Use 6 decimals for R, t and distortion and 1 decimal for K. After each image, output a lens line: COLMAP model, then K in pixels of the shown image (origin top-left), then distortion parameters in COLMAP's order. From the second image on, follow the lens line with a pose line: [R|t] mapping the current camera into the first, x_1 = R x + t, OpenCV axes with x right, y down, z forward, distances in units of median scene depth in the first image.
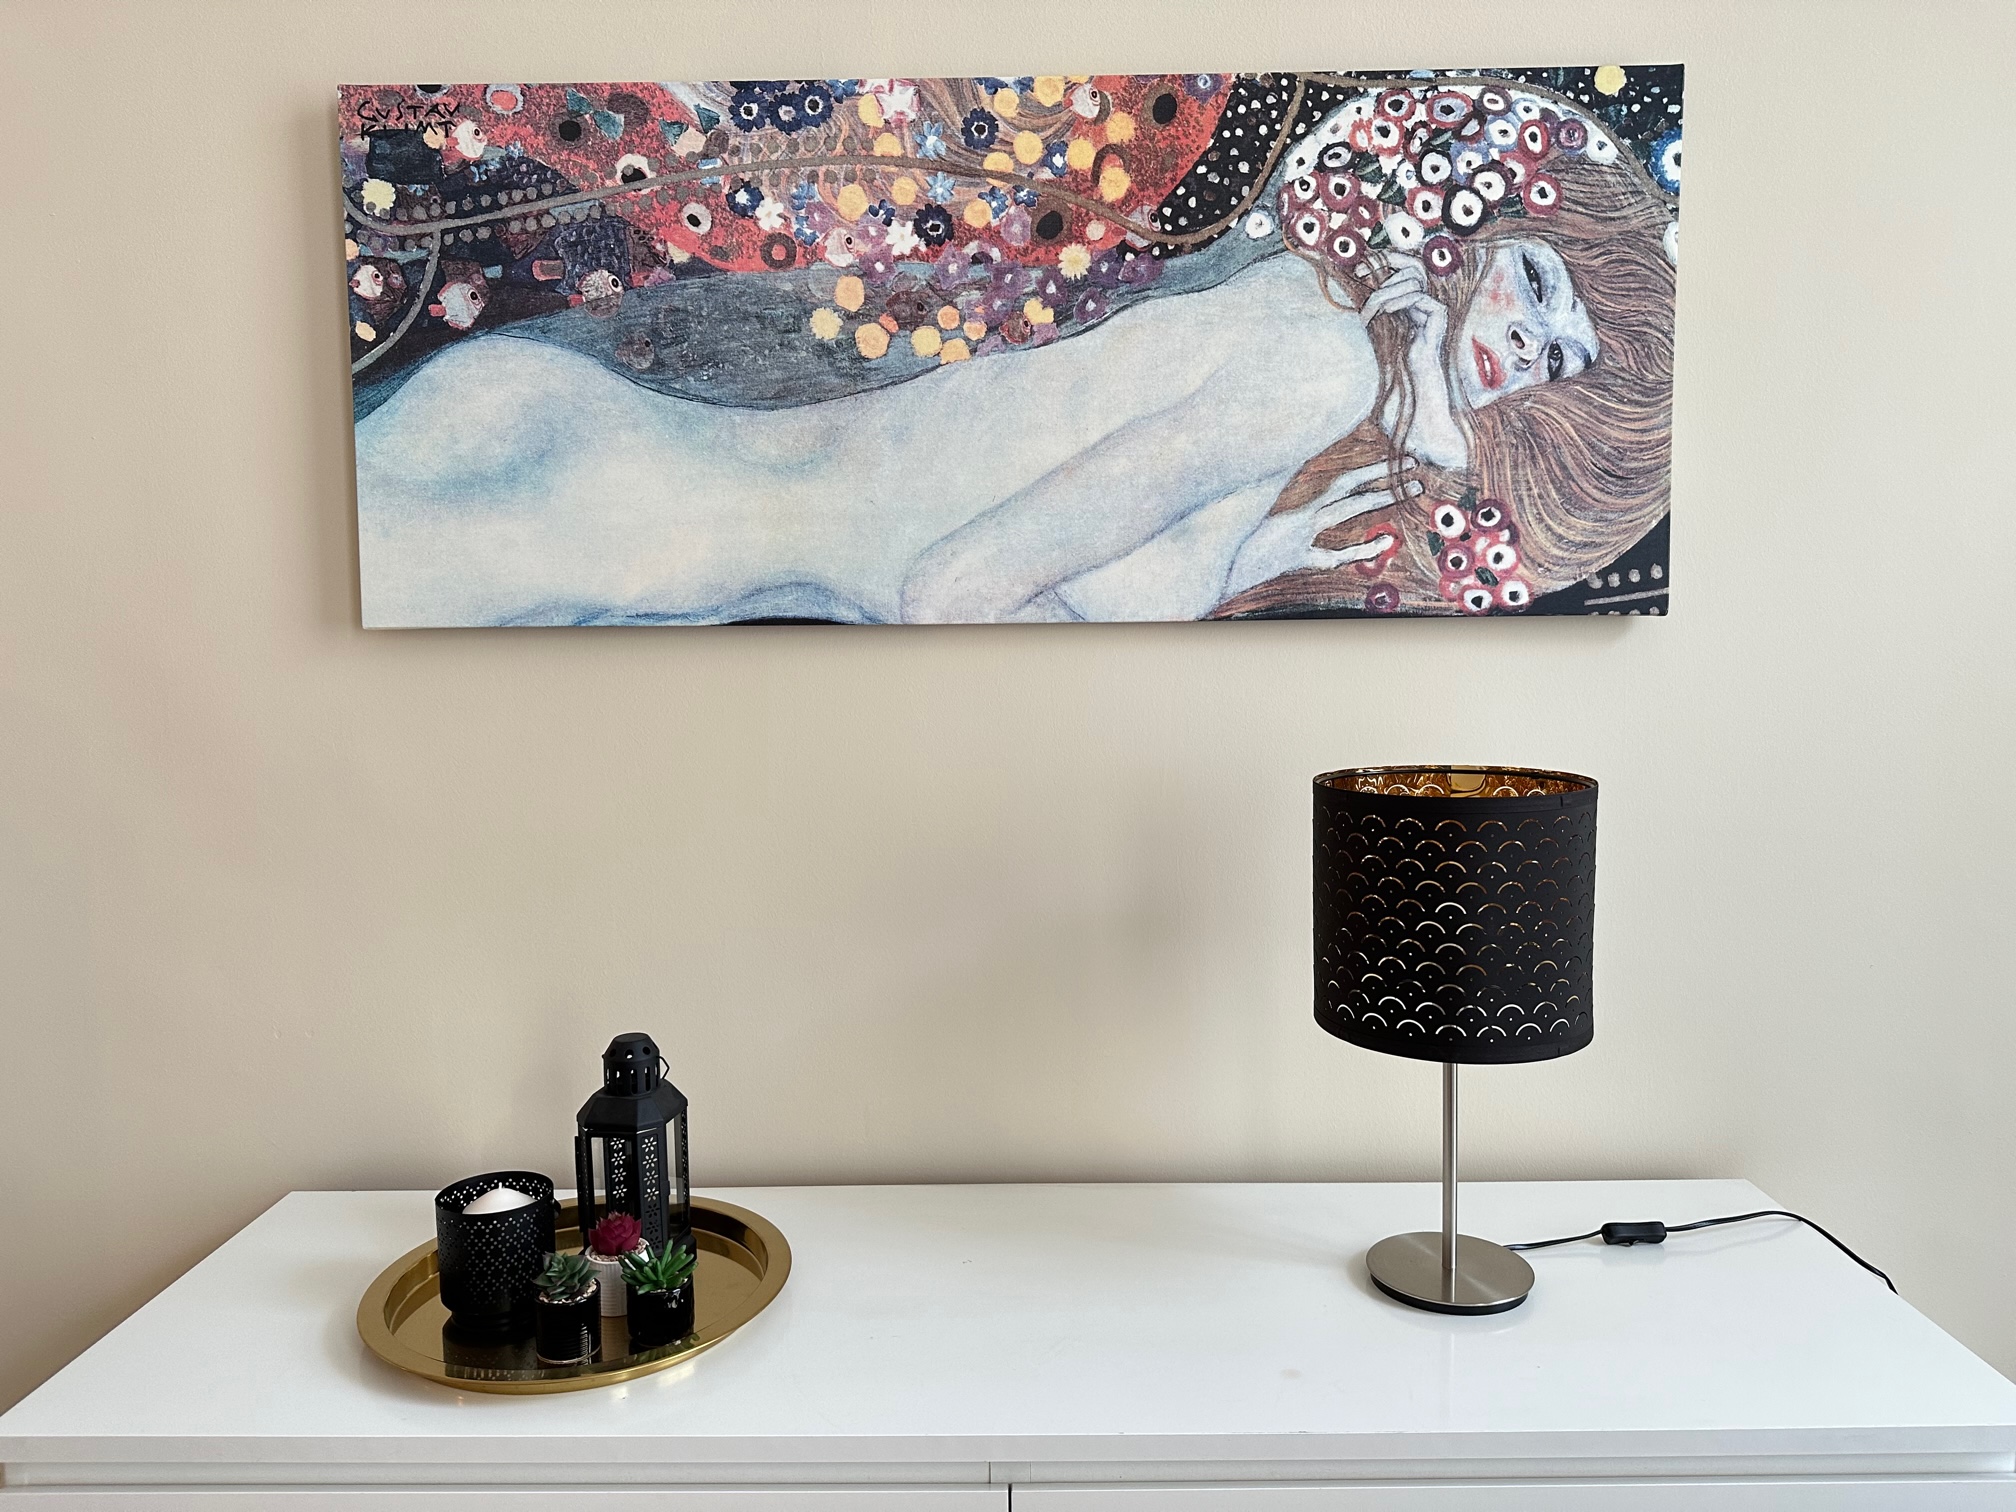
lens RADIAL K [[1403.0, 0, 1010.8], [0, 1403.0, 768.4], [0, 0, 1]] dist [0.070817, -0.088801]
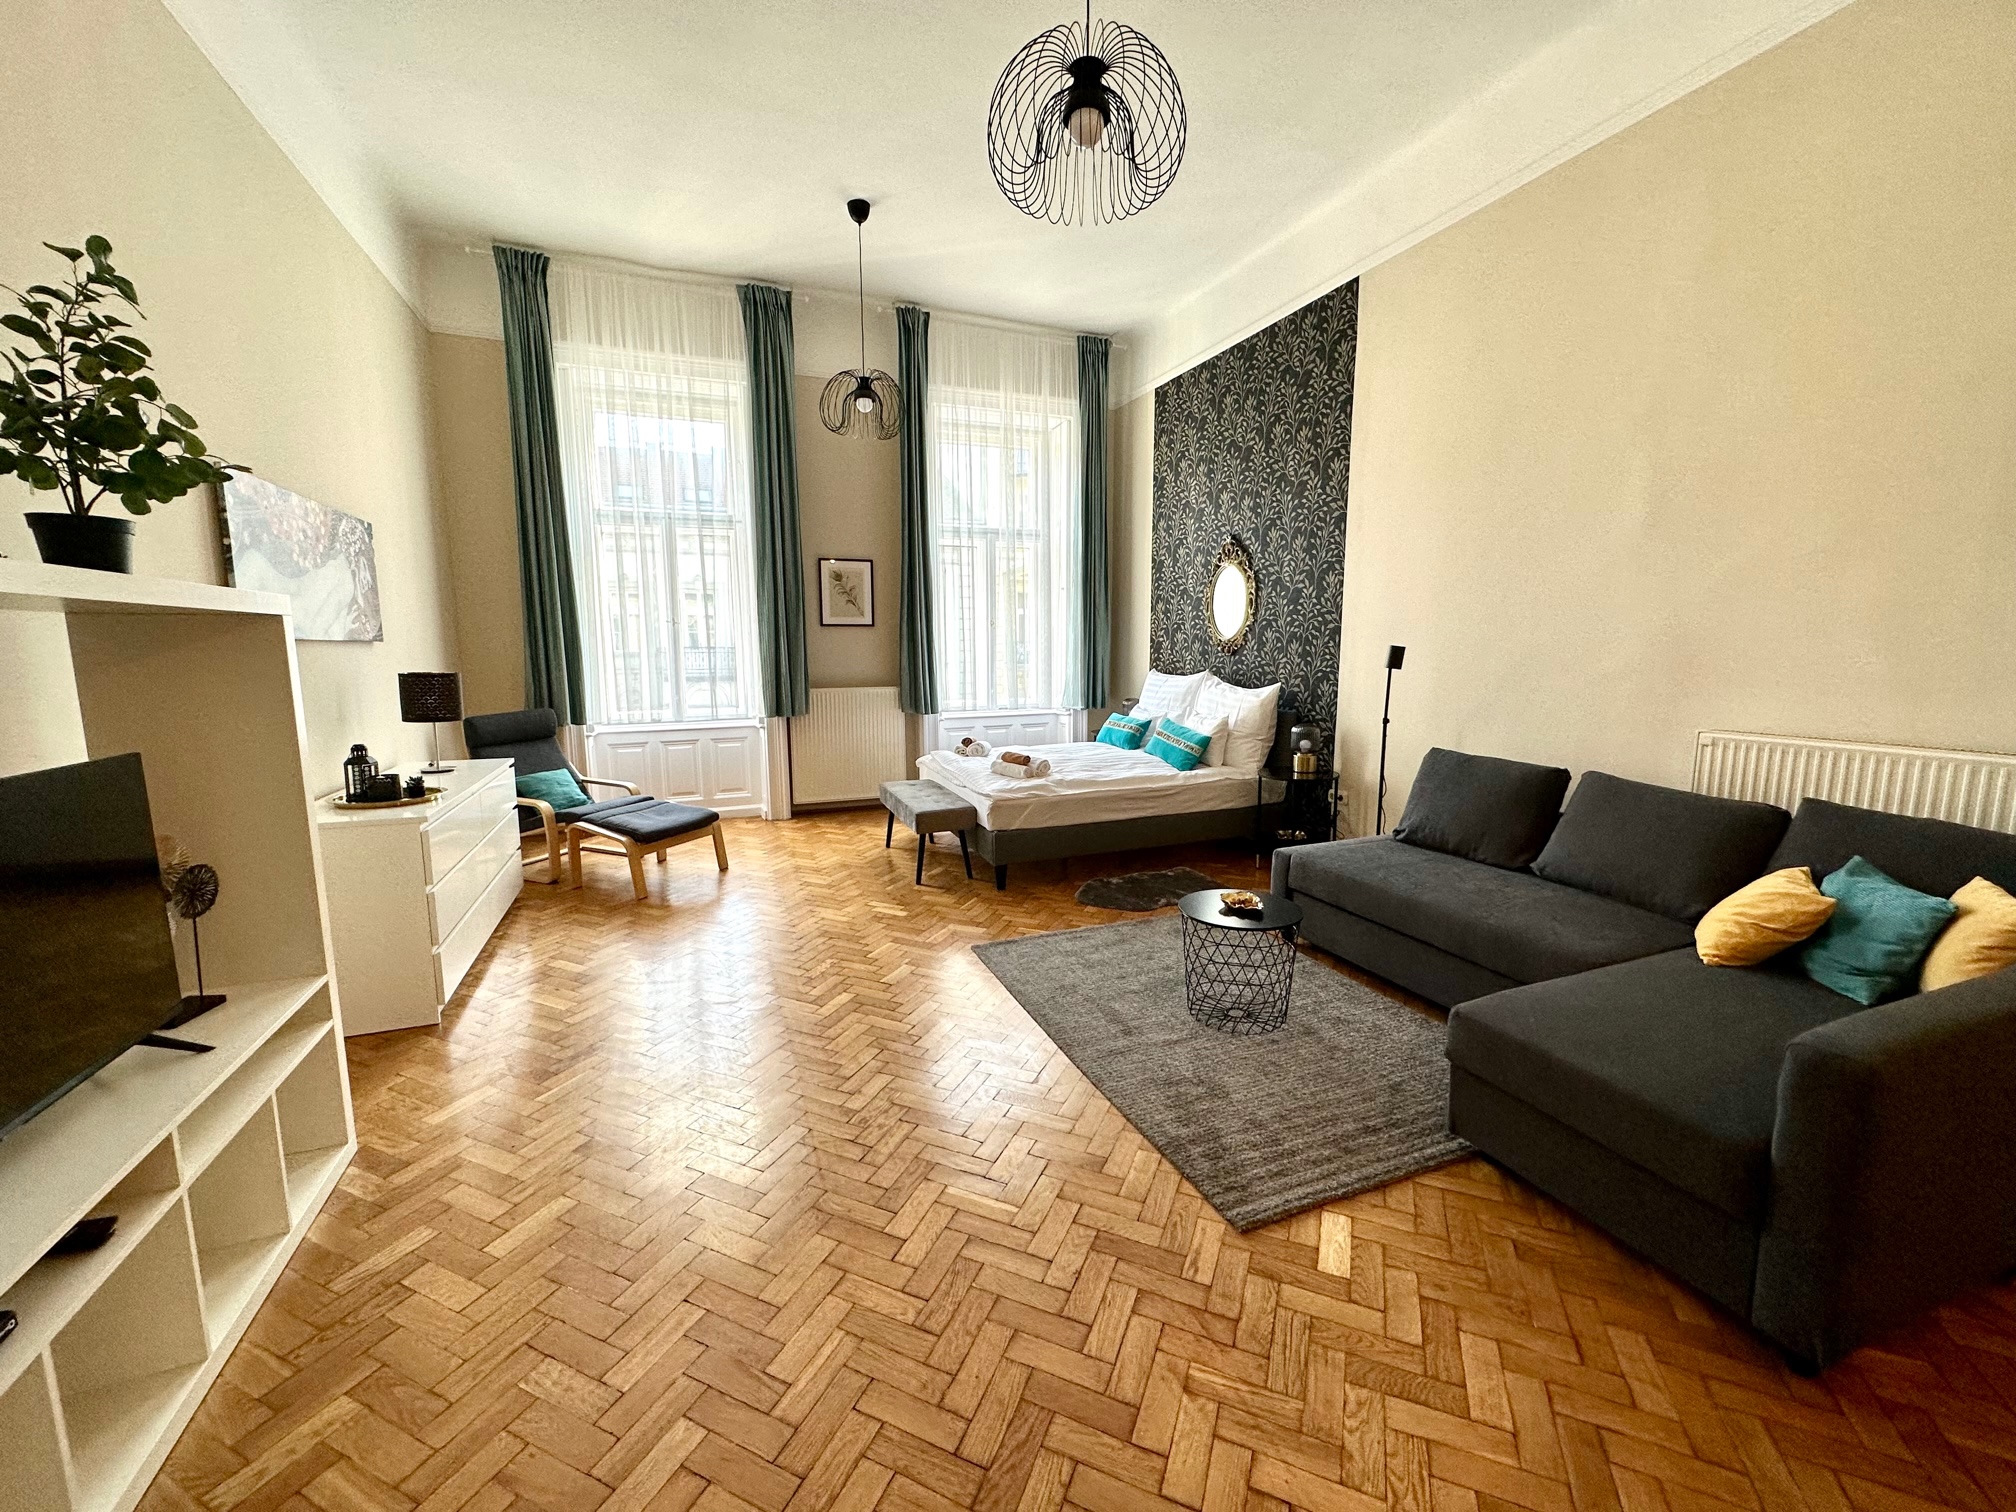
lens RADIAL K [[803.9, 0, 1010.3], [0, 803.9, 757.0], [0, 0, 1]] dist [0.001185, -0.000314]
pose [[-0.386556, -0.111891, 0.915453, -2.802409], [0.072051, 0.985916, 0.150927, 0.013176], [-0.919447, 0.124301, -0.373050, 0.146080]]
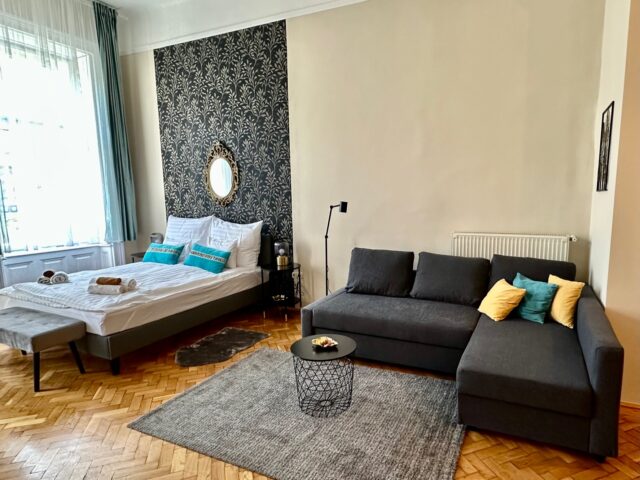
lens RADIAL K [[380.8, 0, 365.1], [0, 380.8, 249.4], [0, 0, 1]] dist [-0.005917, 0.000777]
pose [[-0.926622, -0.029983, 0.374797, -2.052243], [0.046052, 0.980260, 0.192276, -0.027000], [-0.373164, 0.195427, -0.906949, 0.327501]]
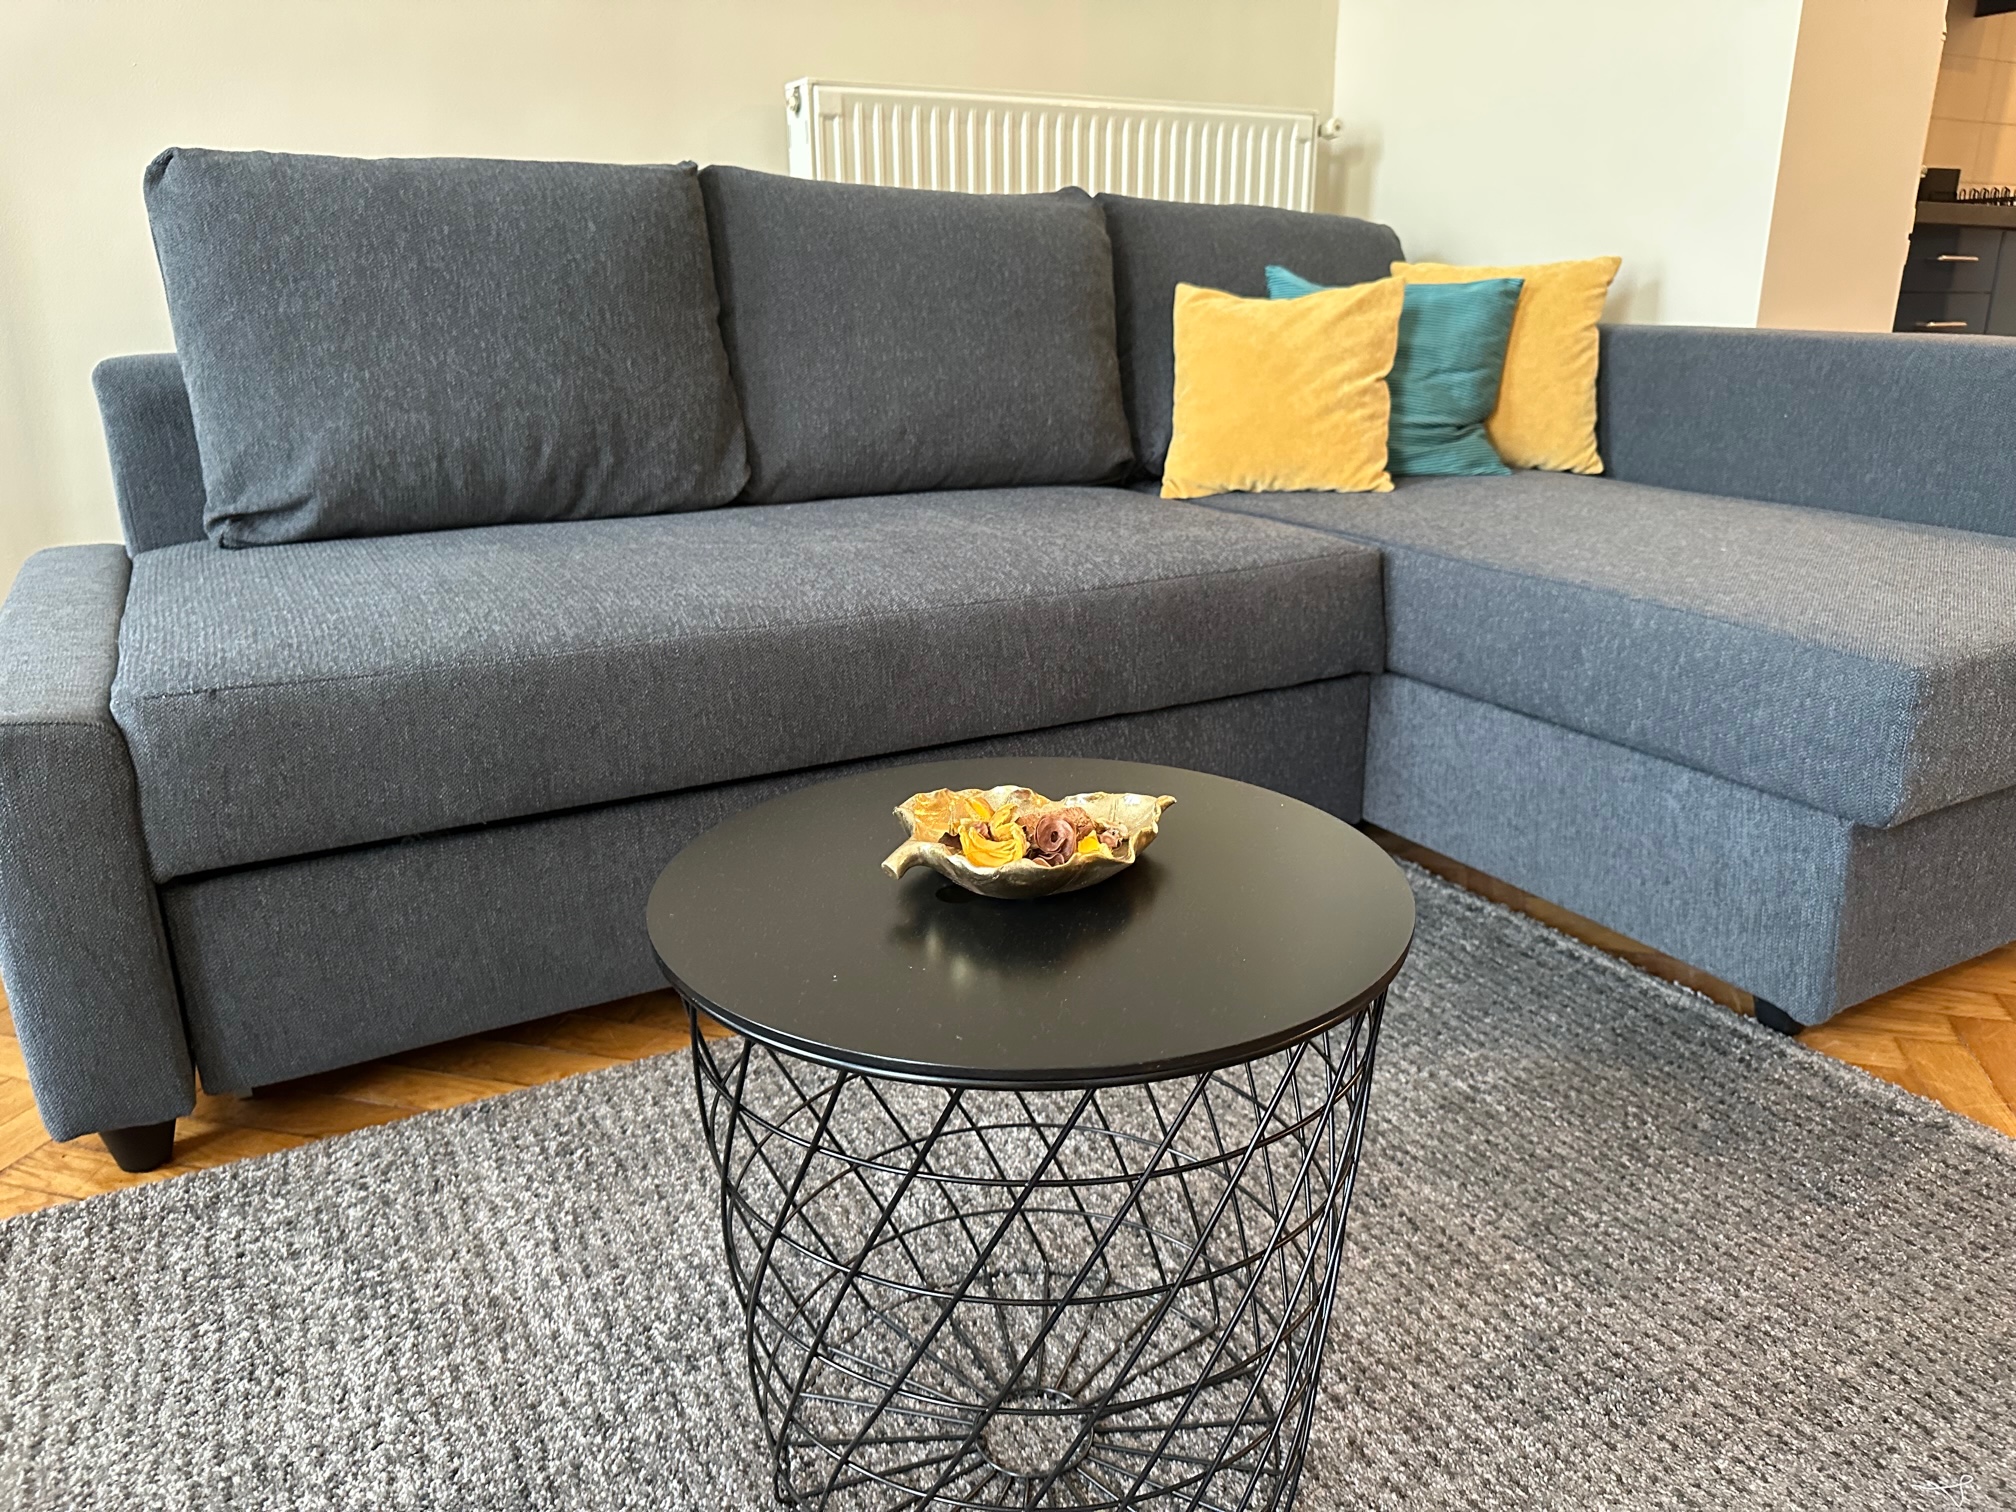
lens RADIAL K [[1403.0, 0, 1006.7], [0, 1403.0, 766.4], [0, 0, 1]] dist [0.070817, -0.088801]
pose [[-0.857929, 0.185354, -0.479168, -0.991519], [-0.012381, 0.924924, 0.379951, 0.460665], [0.513620, 0.331903, -0.791224, -0.638902]]
